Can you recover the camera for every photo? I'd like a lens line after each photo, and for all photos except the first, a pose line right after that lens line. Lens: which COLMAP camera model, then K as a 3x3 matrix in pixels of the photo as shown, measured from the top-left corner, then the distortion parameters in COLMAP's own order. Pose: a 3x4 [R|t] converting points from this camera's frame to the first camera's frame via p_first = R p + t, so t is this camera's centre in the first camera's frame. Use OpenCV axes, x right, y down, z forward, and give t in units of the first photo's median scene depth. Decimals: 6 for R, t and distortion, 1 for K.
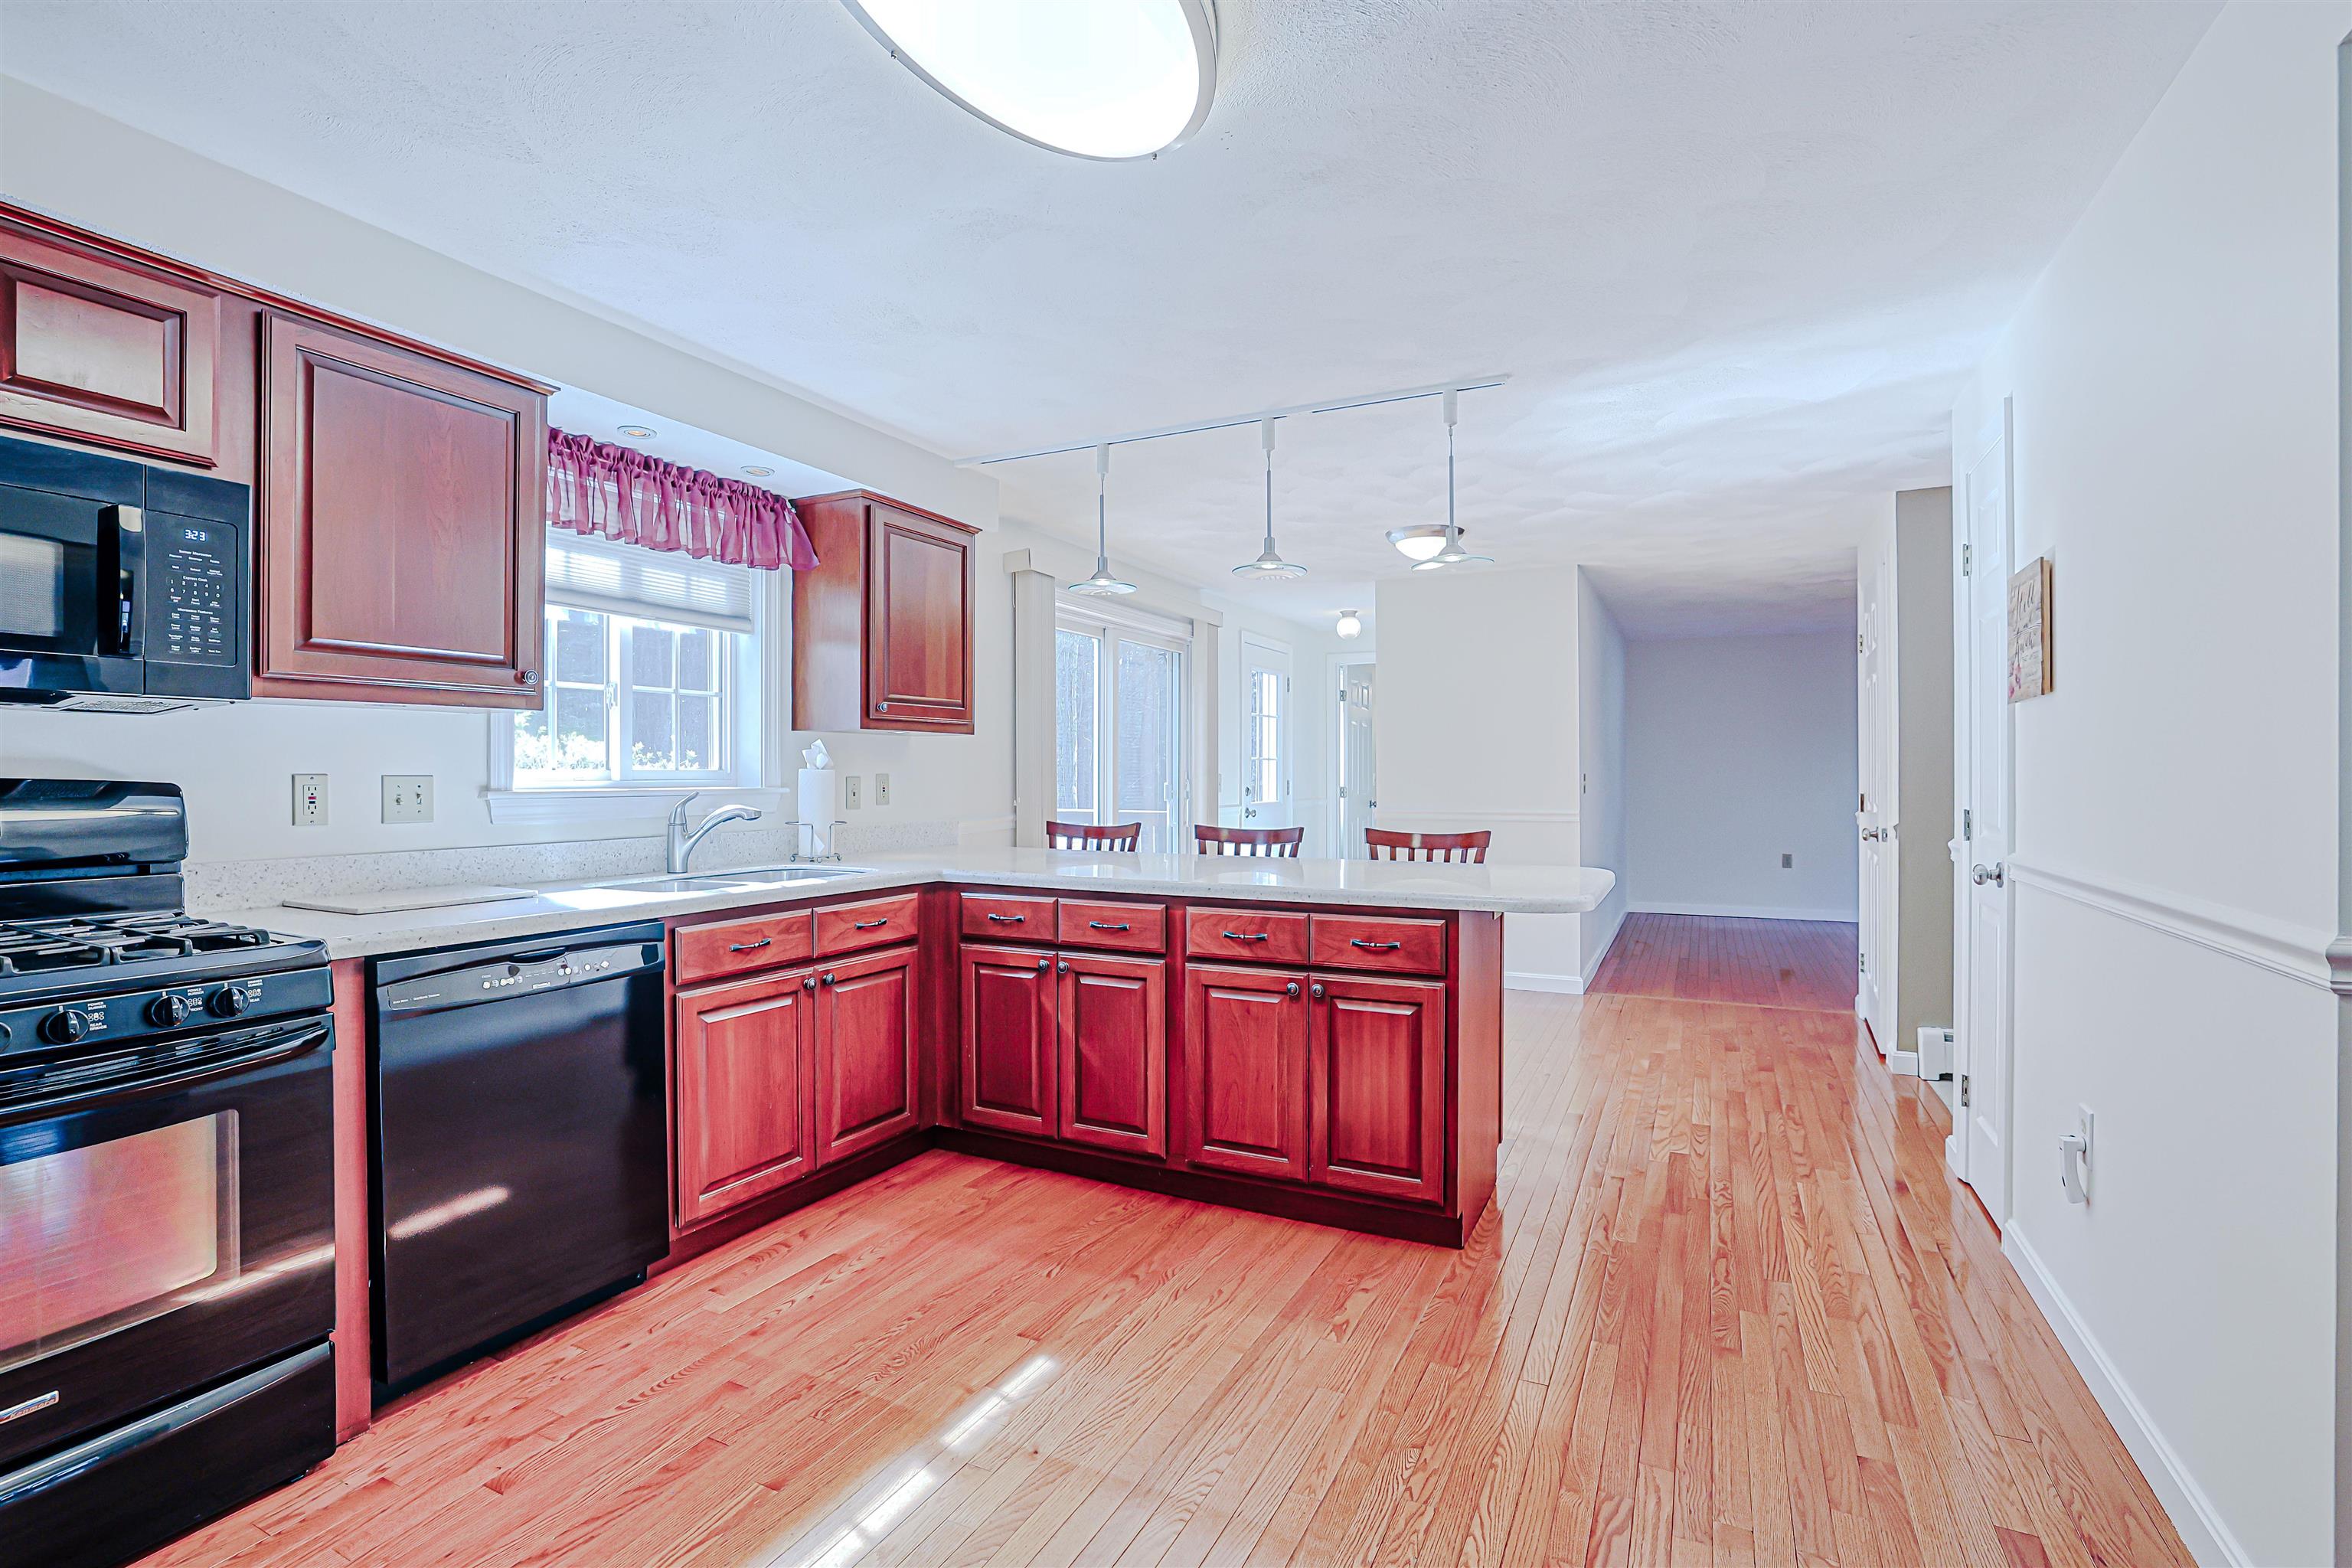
lens RADIAL K [[1073.3, 0, 1183.6], [0, 1073.3, 772.6], [0, 0, 1]] dist [-0.045948, 0.019048]
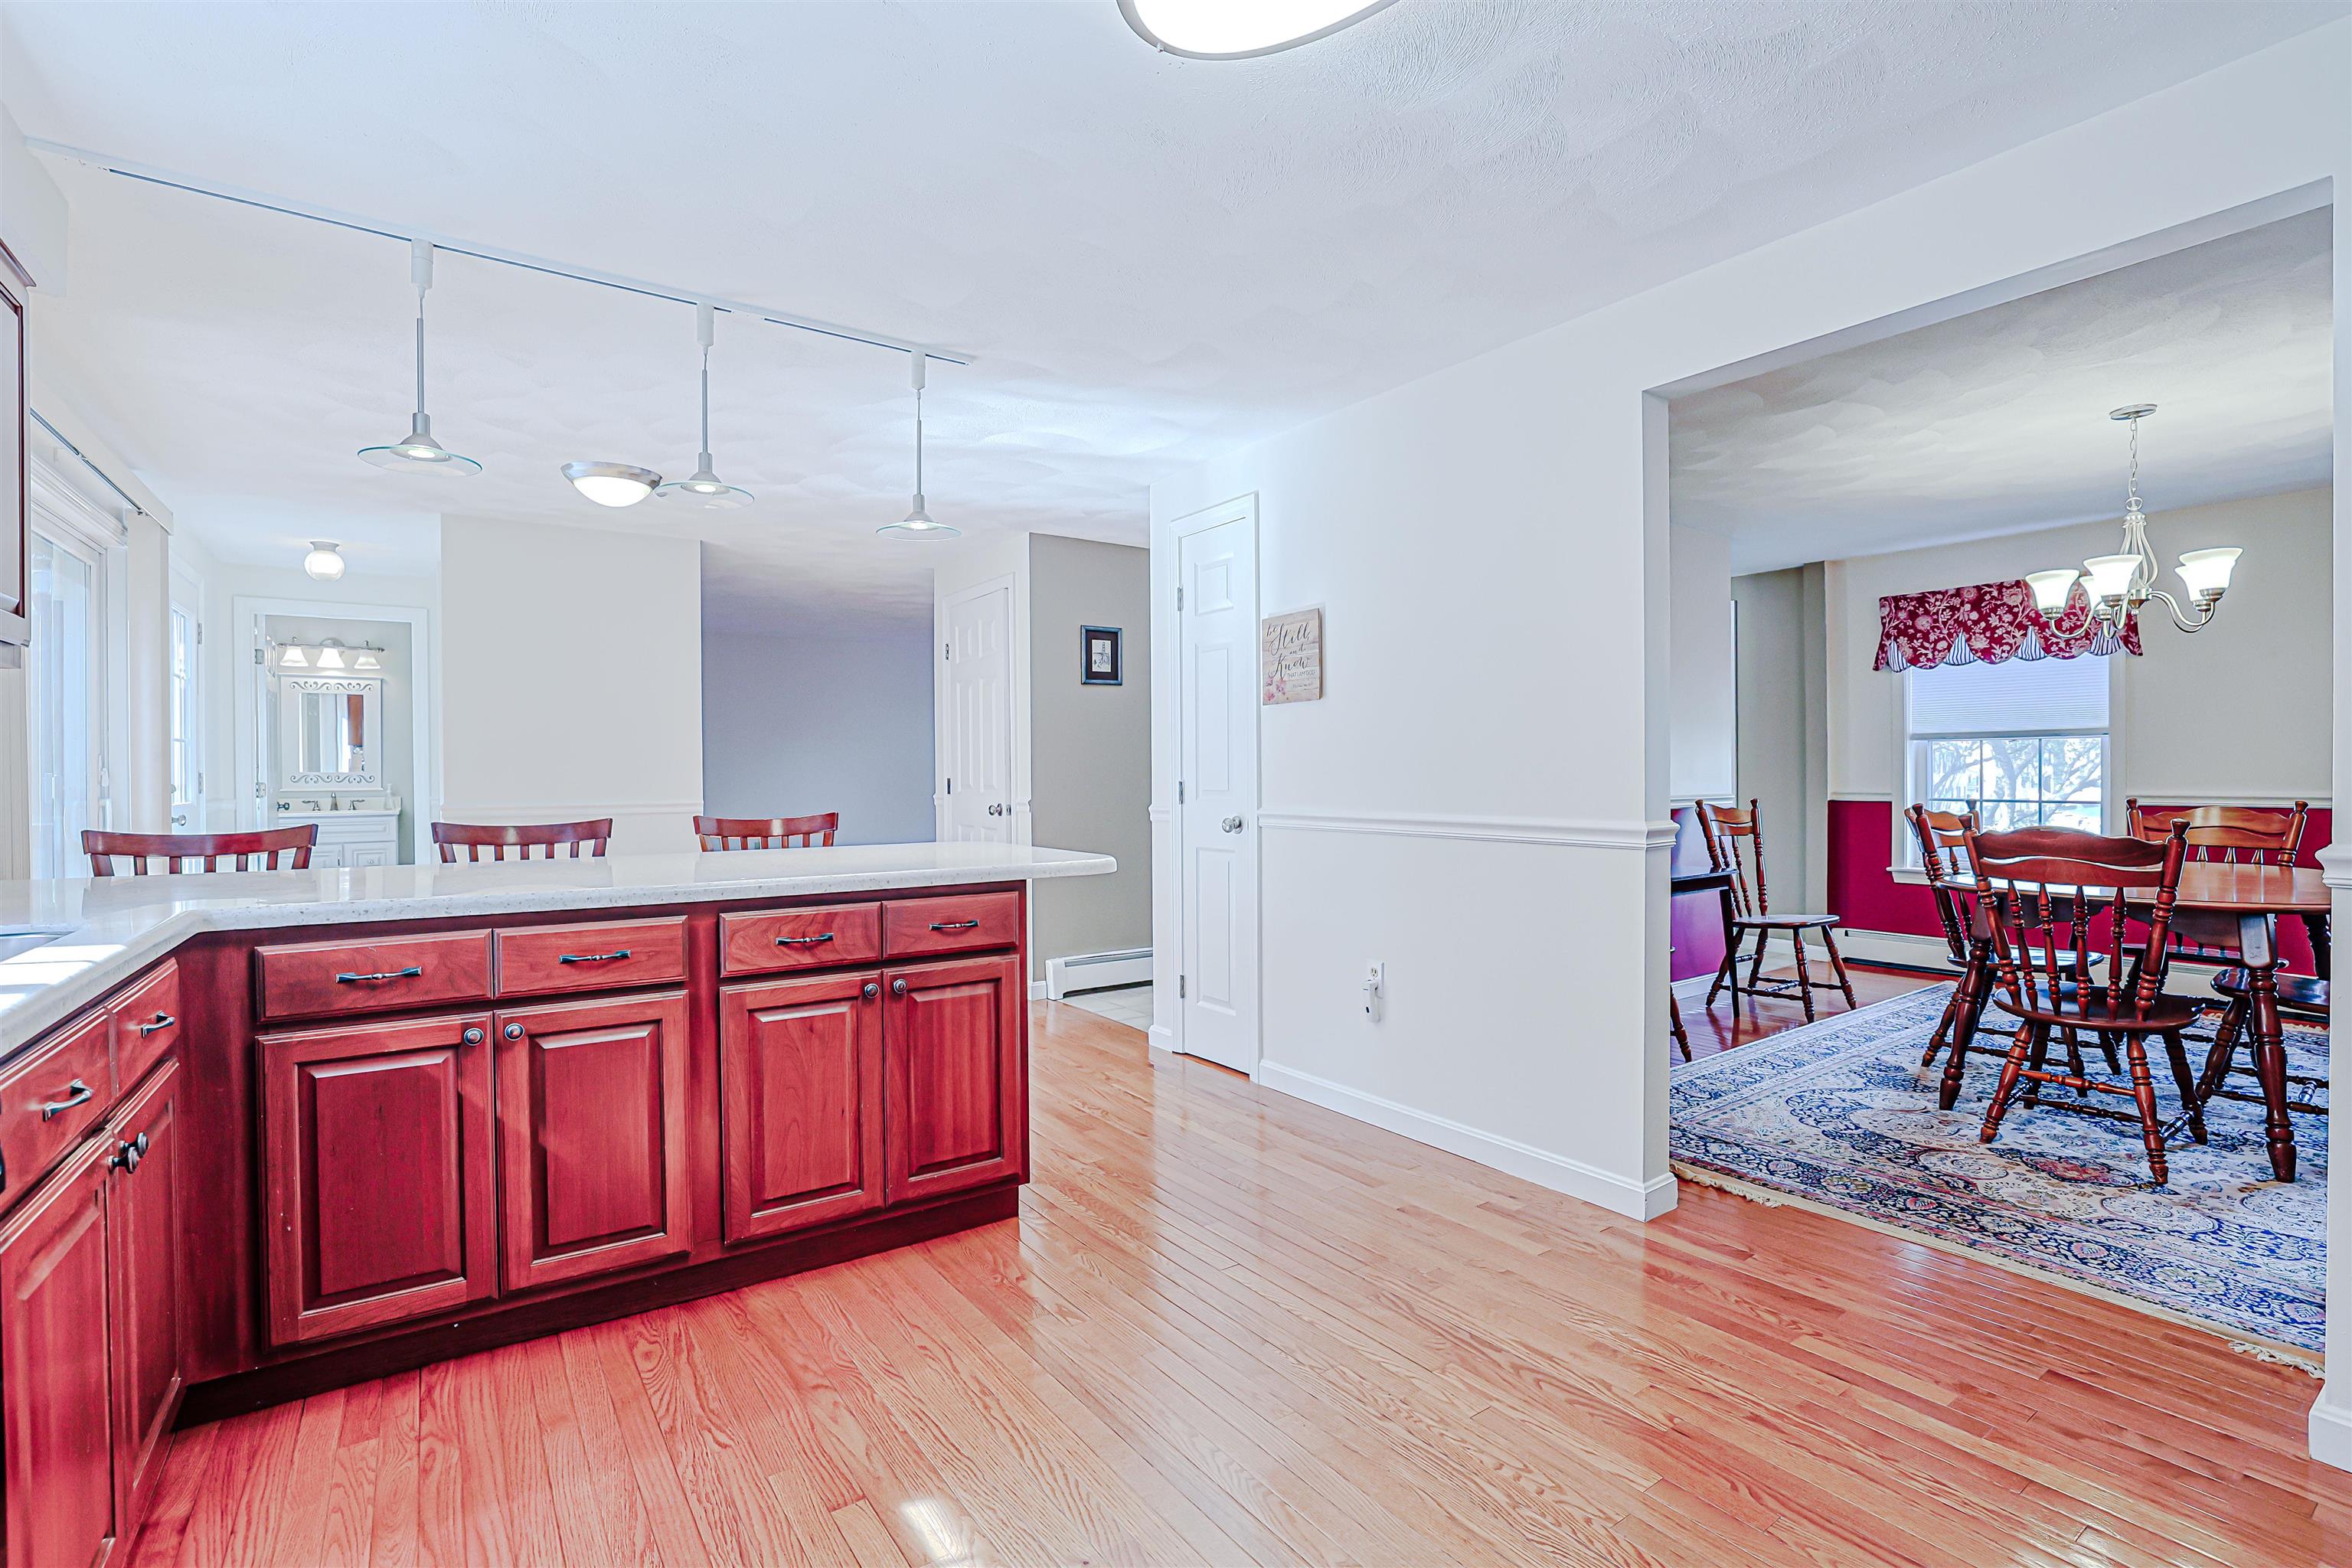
lens RADIAL K [[1073.3, 0, 1183.6], [0, 1073.3, 772.6], [0, 0, 1]] dist [-0.045948, 0.019048]
pose [[0.483065, -0.002385, 0.875581, -0.497595], [0.003109, 0.999995, 0.001009, 0.023541], [-0.875579, 0.002235, 0.483070, 0.334961]]
